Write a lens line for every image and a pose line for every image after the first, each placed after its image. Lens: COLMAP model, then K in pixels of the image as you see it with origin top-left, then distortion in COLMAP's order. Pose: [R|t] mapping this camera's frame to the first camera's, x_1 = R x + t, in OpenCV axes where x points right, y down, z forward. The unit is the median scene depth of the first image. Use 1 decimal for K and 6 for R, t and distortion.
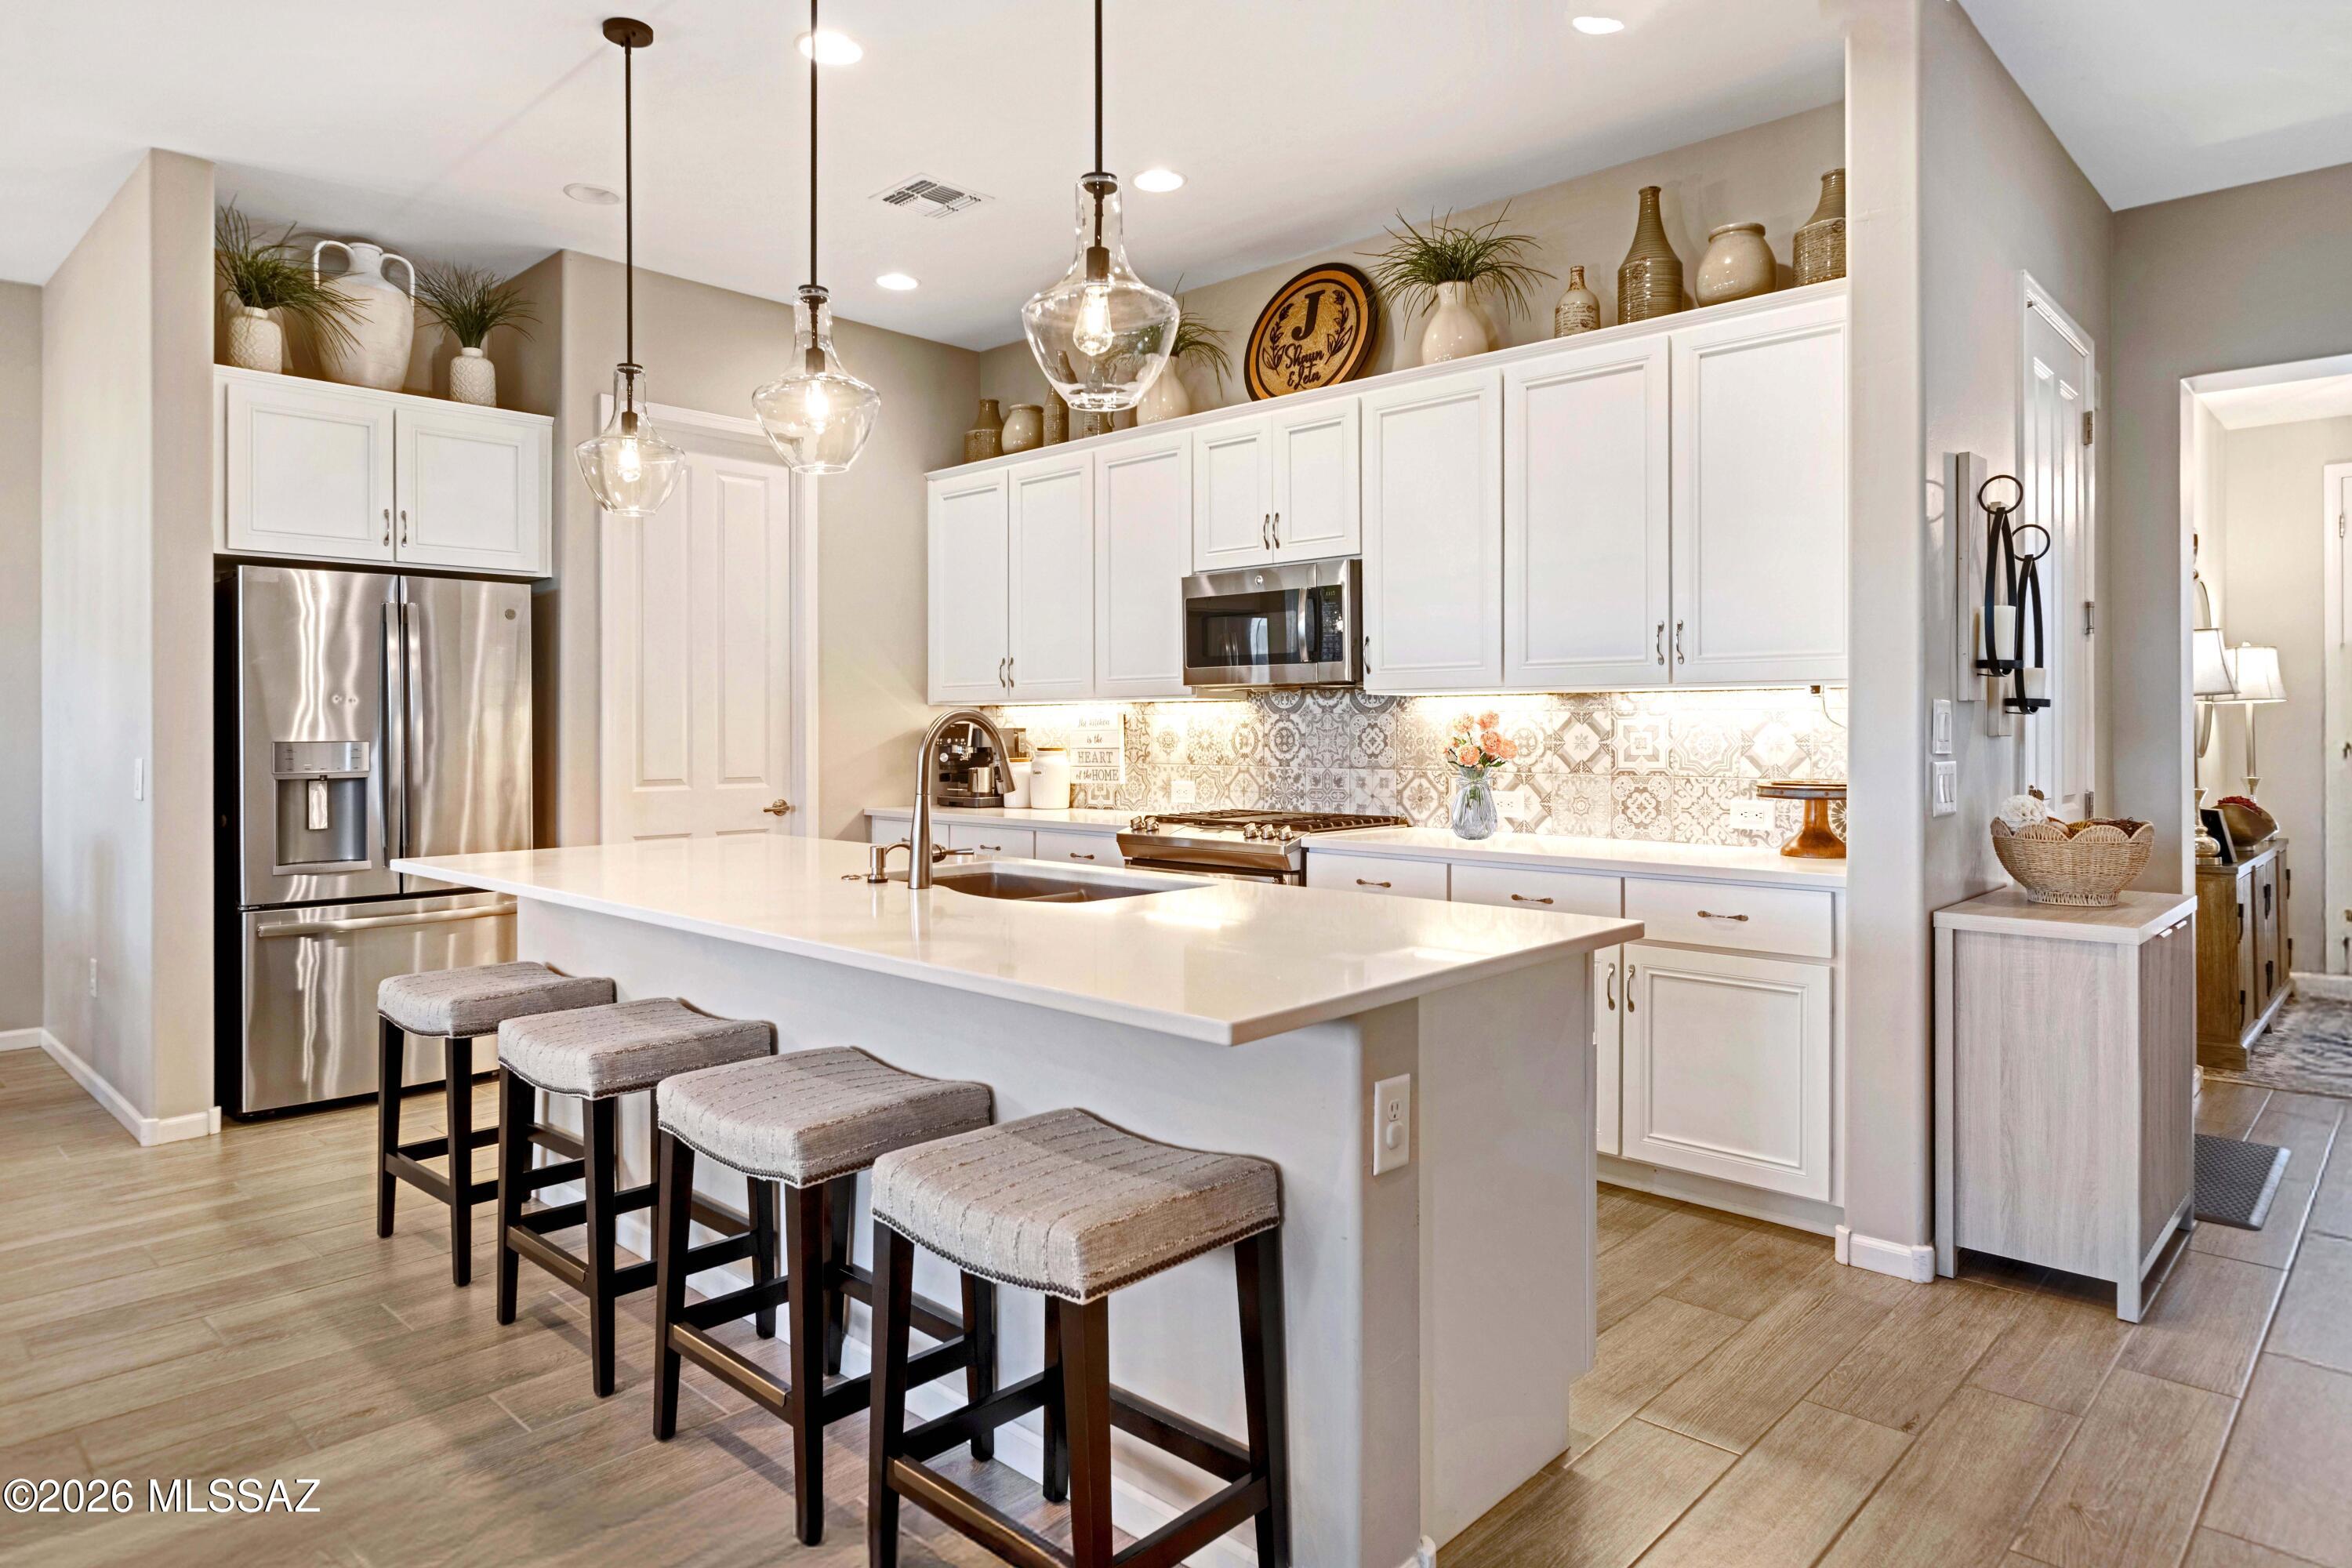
lens RADIAL K [[1405.1, 0, 1134.2], [0, 1405.1, 729.4], [0, 0, 1]] dist [0.001652, 0.000000]
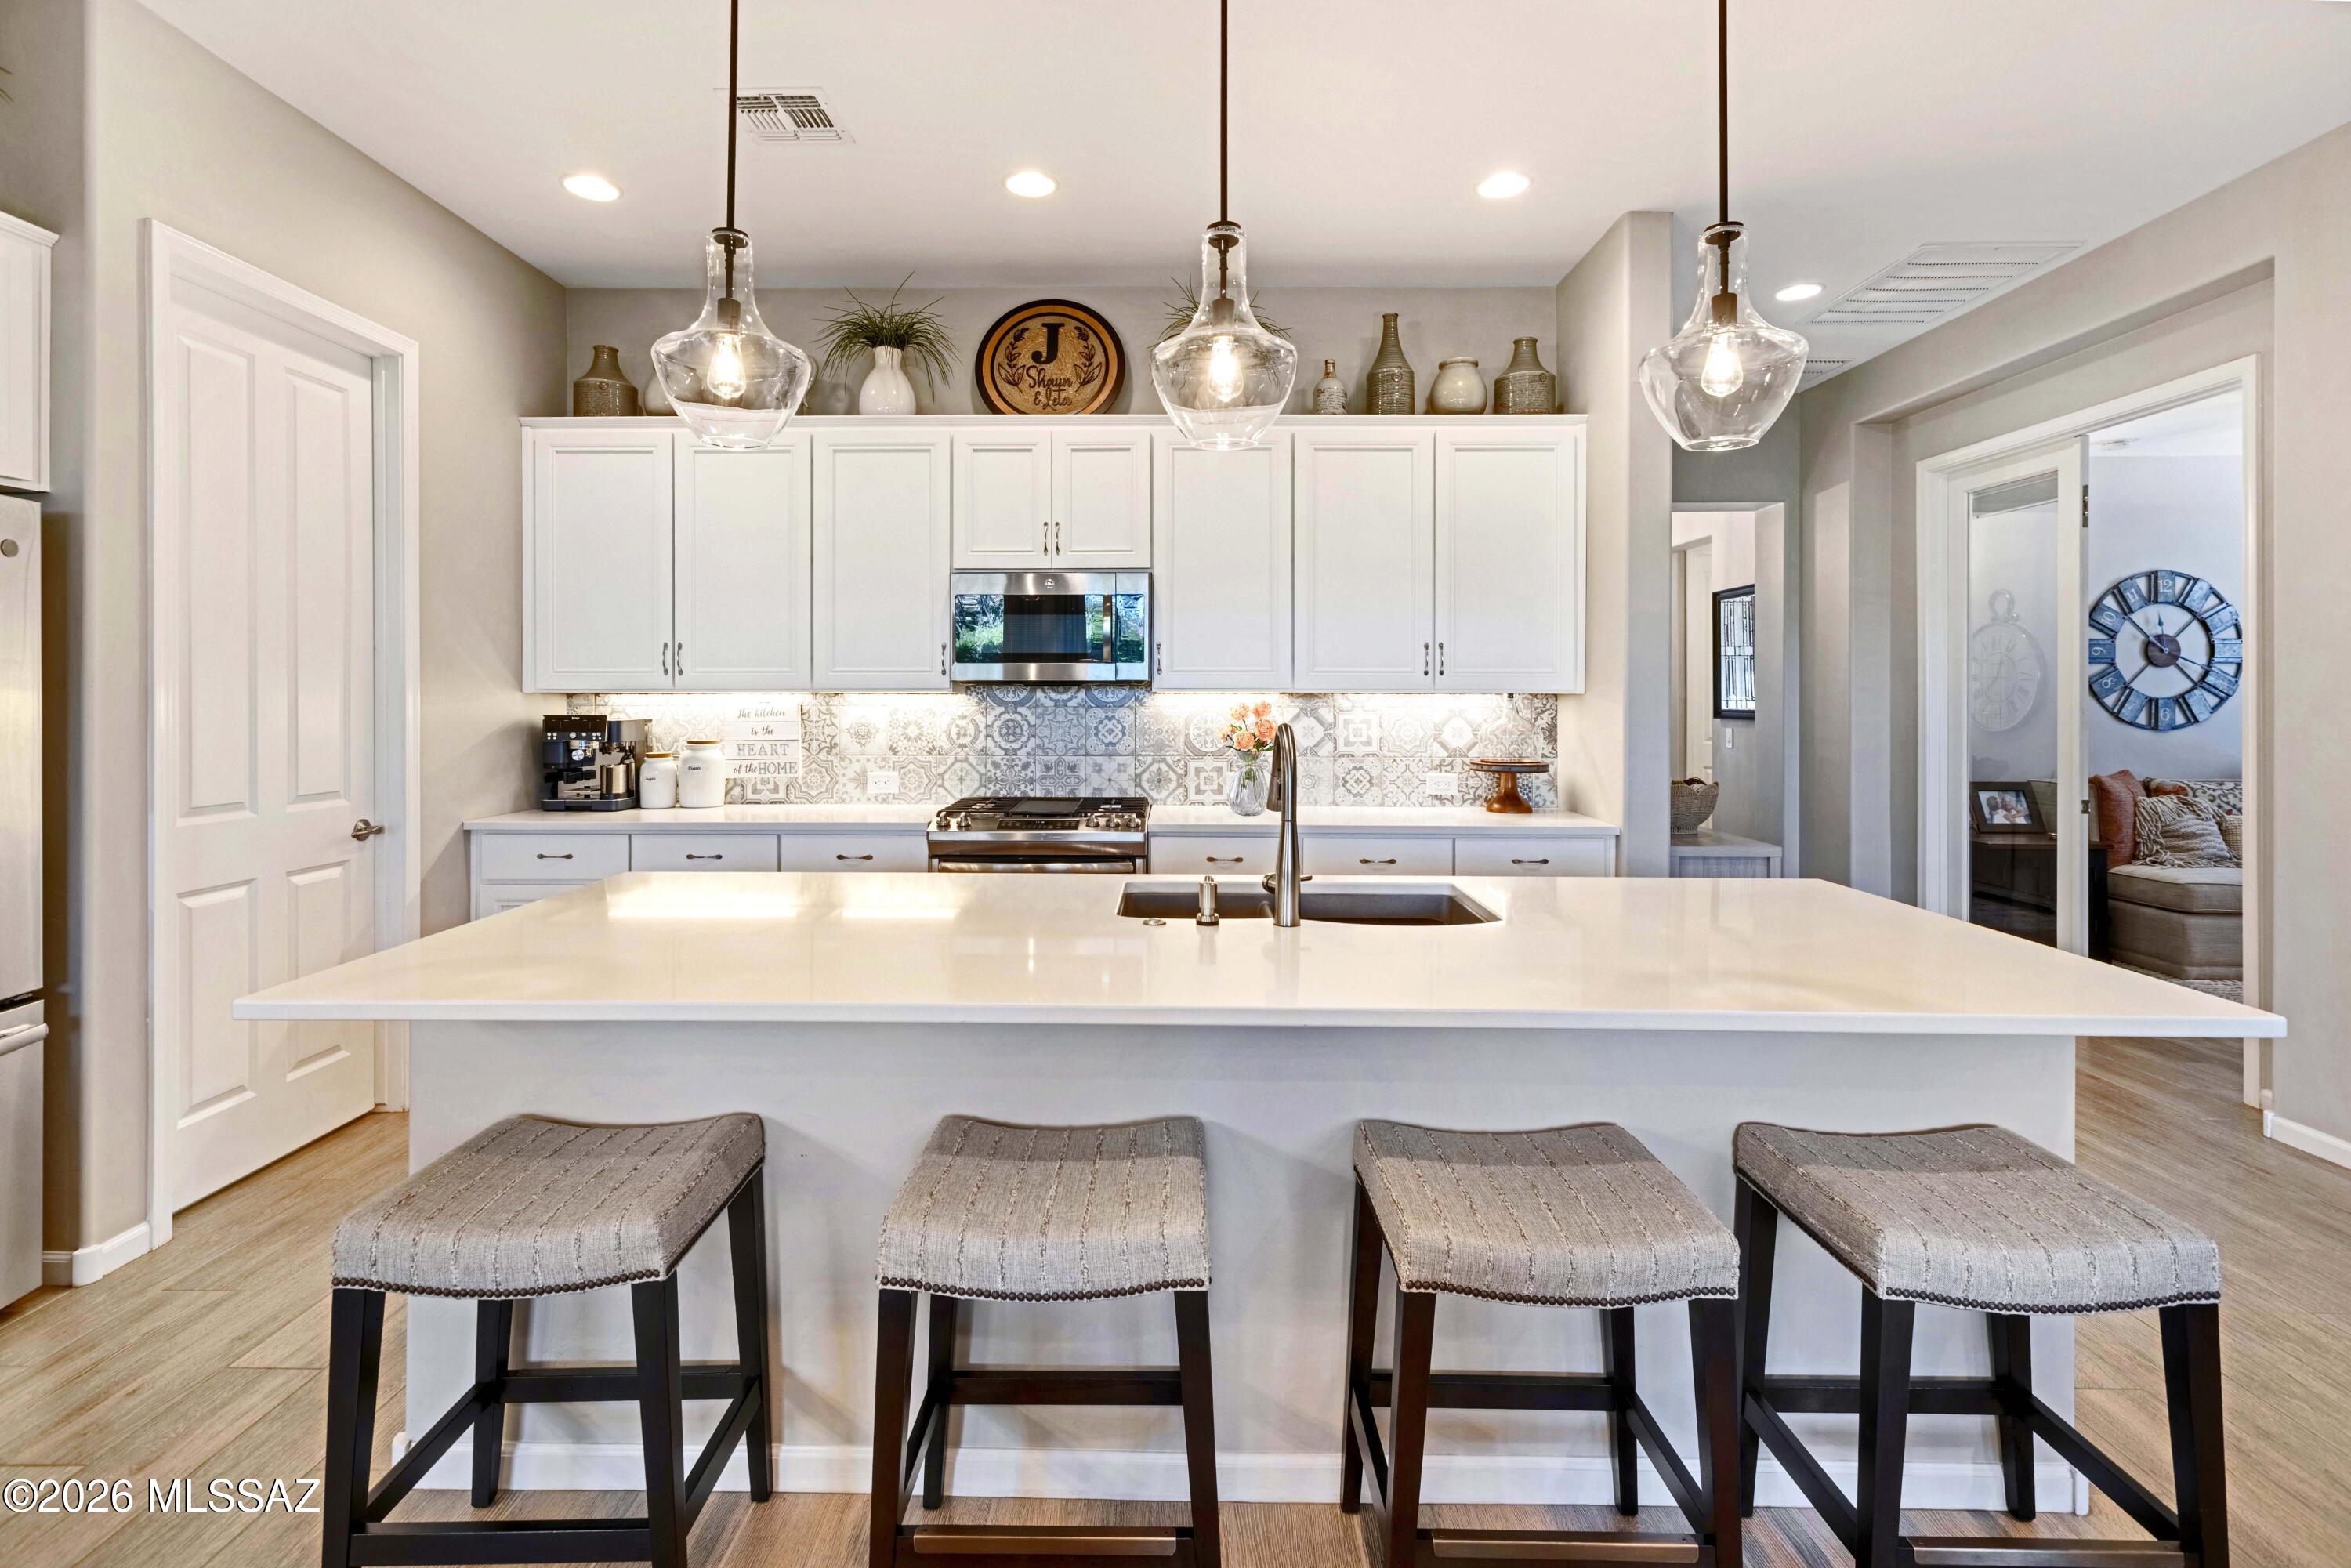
lens RADIAL K [[1108.2, 0, 1176.4], [0, 1108.2, 705.4], [0, 0, 1]] dist [0.001364, 0.000007]
pose [[0.728814, -0.001033, 0.684711, -0.429521], [-0.001662, 0.999993, 0.003277, -0.016884], [-0.684710, -0.003526, 0.728807, 0.327951]]
